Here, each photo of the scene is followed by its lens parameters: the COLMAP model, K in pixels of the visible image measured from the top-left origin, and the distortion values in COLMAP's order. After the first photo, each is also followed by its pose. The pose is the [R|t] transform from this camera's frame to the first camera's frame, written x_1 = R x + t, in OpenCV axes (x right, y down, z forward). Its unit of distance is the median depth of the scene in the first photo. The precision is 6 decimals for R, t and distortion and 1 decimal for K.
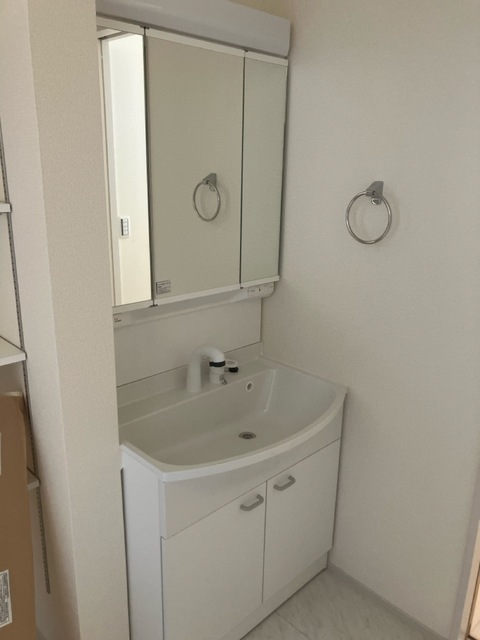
lens RADIAL K [[528.9, 0, 240.0], [0, 528.9, 320.0], [0, 0, 1]] dist [0.010327, 0.008751]
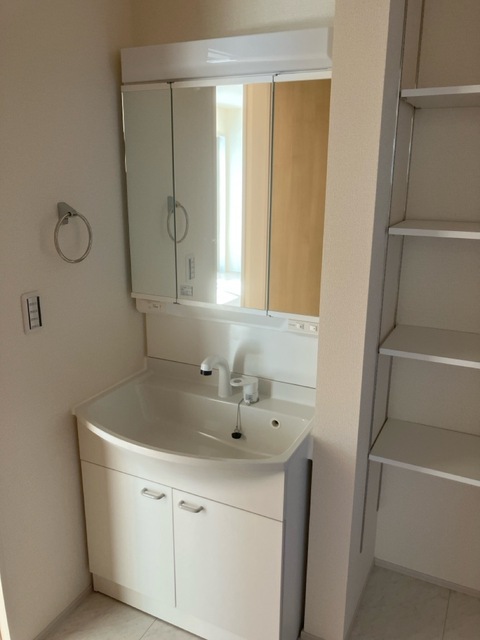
lens RADIAL K [[528.9, 0, 240.0], [0, 528.9, 320.0], [0, 0, 1]] dist [0.010327, 0.008751]
pose [[0.323091, 0.233789, -0.917036, 1.065901], [-0.272051, 0.951049, 0.146611, -0.220729], [0.906422, 0.202112, 0.370878, 0.724902]]
